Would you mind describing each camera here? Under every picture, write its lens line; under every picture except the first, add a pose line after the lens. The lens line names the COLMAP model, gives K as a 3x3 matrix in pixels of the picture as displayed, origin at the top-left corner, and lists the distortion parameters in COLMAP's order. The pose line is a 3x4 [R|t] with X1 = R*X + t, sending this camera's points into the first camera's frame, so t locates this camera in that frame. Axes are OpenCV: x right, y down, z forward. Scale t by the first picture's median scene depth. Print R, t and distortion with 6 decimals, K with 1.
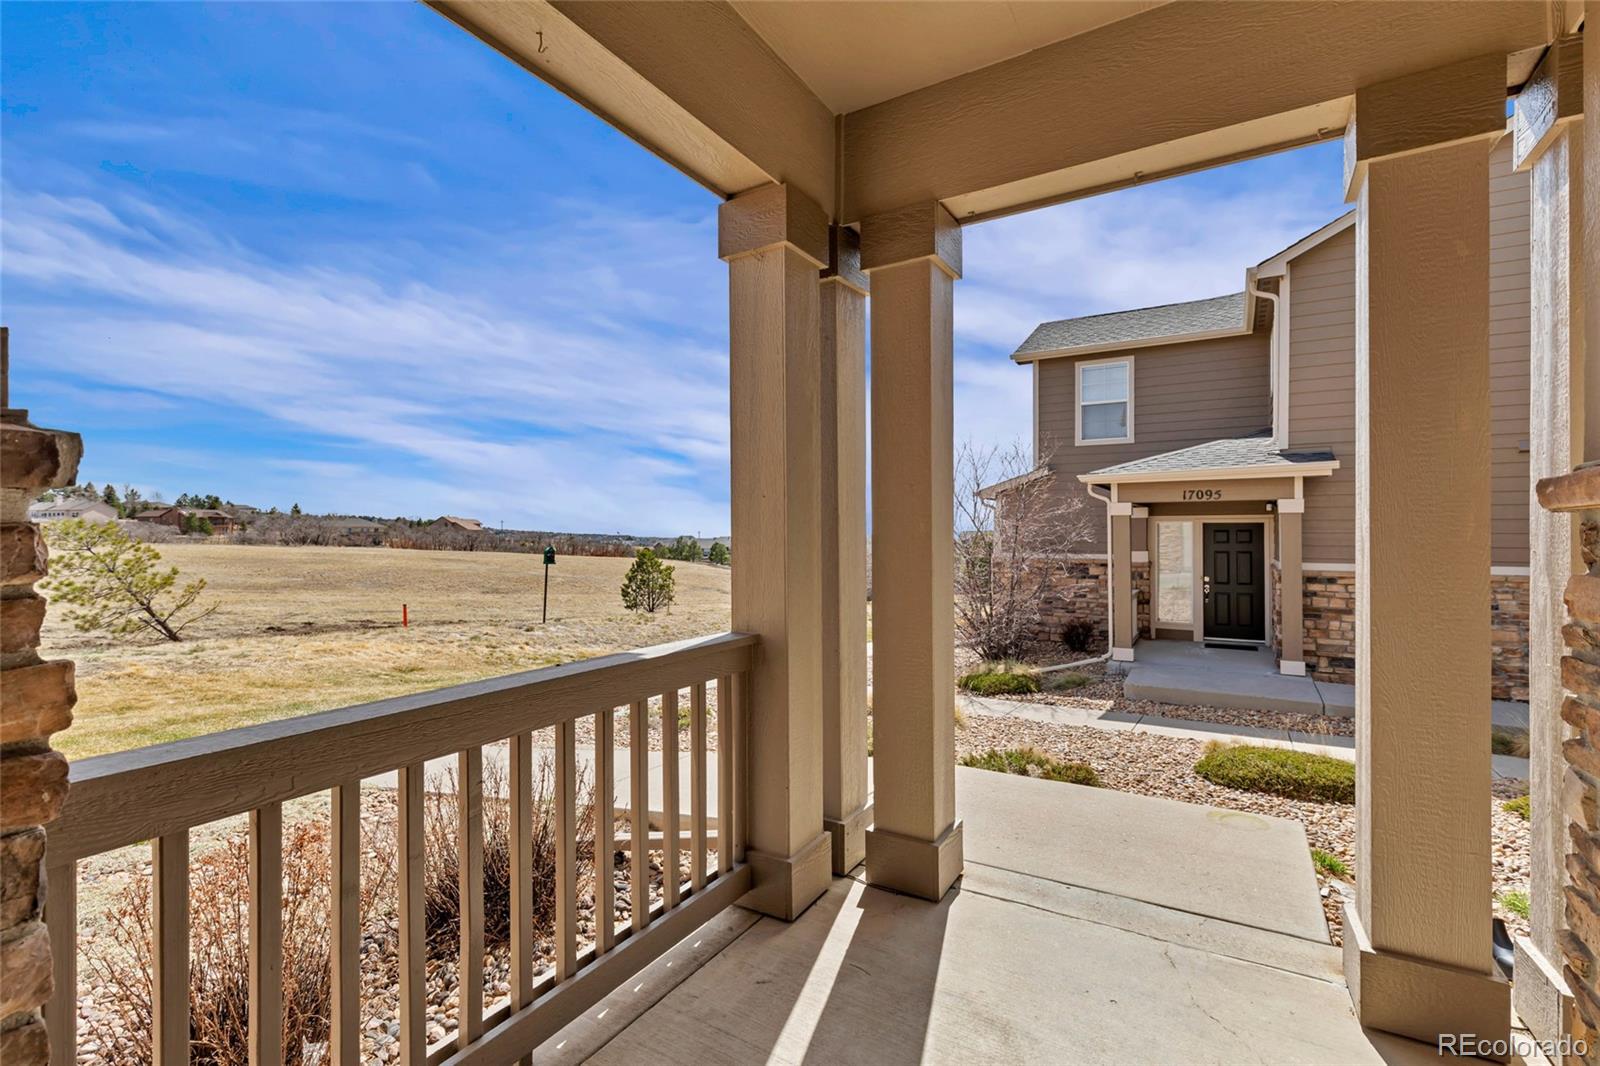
lens RADIAL K [[736.5, 0, 799.8], [0, 736.5, 532.8], [0, 0, 1]] dist [0.012368, 0.000515]
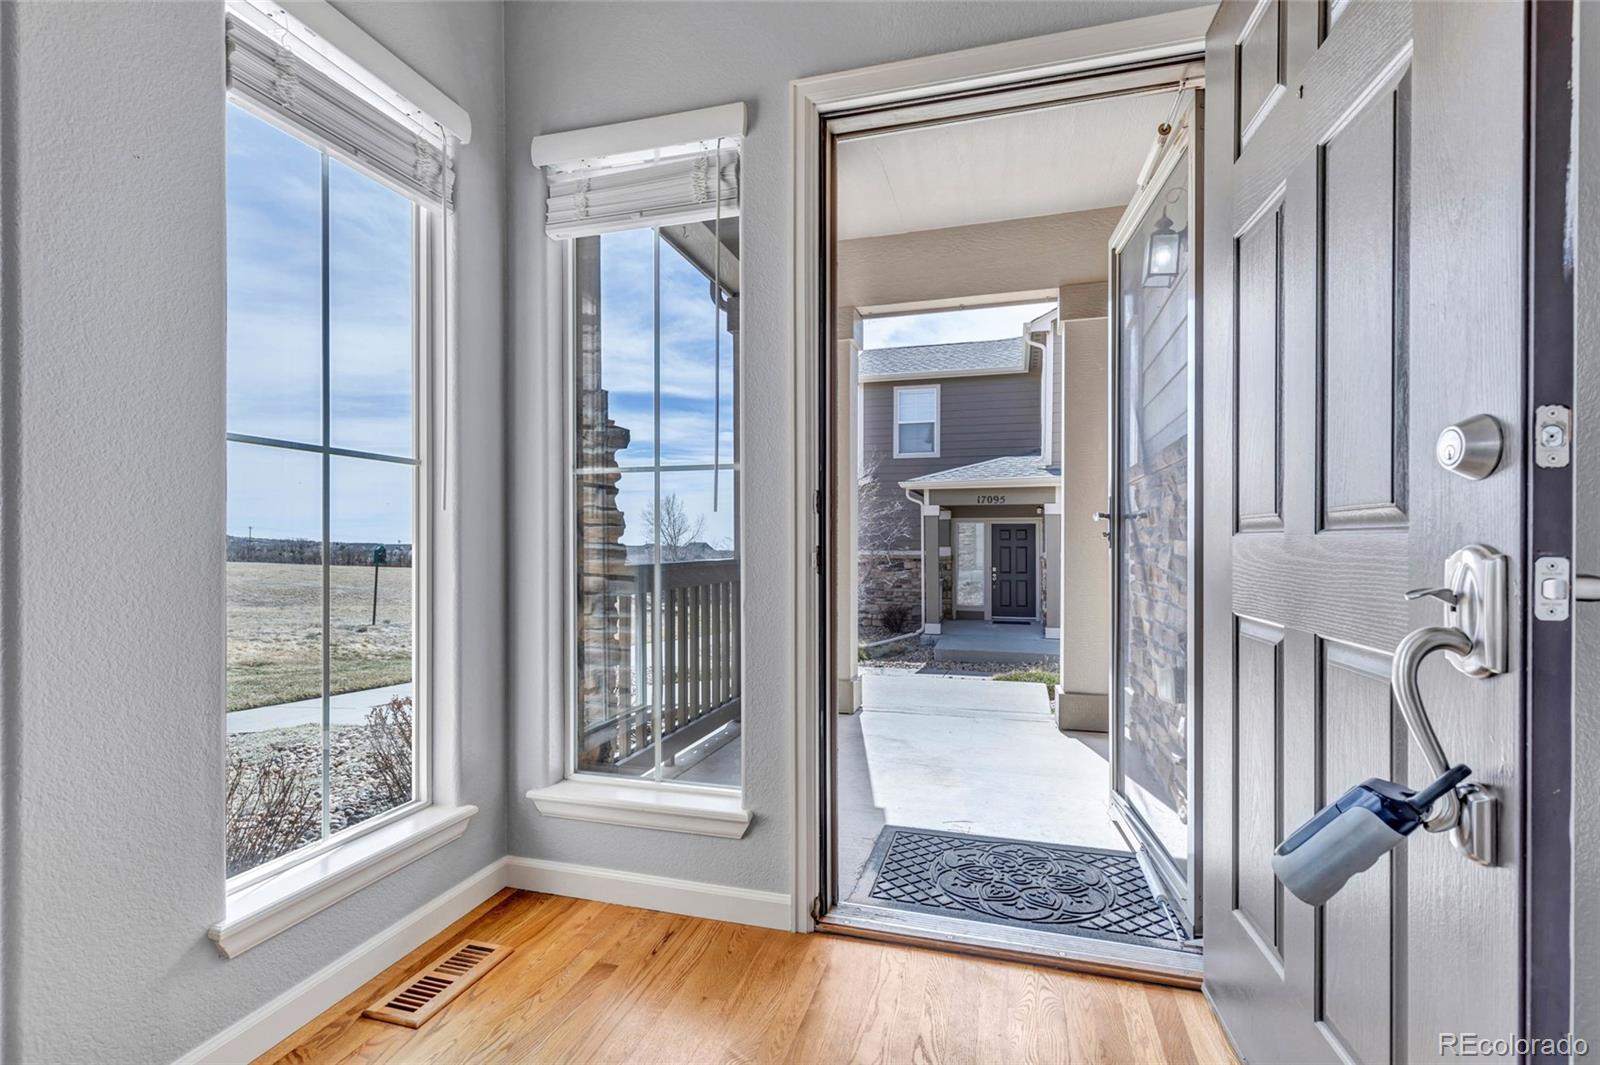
lens RADIAL K [[736.5, 0, 800.4], [0, 736.5, 542.0], [0, 0, 1]] dist [0.012368, 0.000515]
pose [[0.969957, 0.003721, 0.243250, -0.064749], [-0.003991, 0.999992, 0.000617, 0.017863], [-0.243245, -0.001569, 0.969964, -0.117576]]
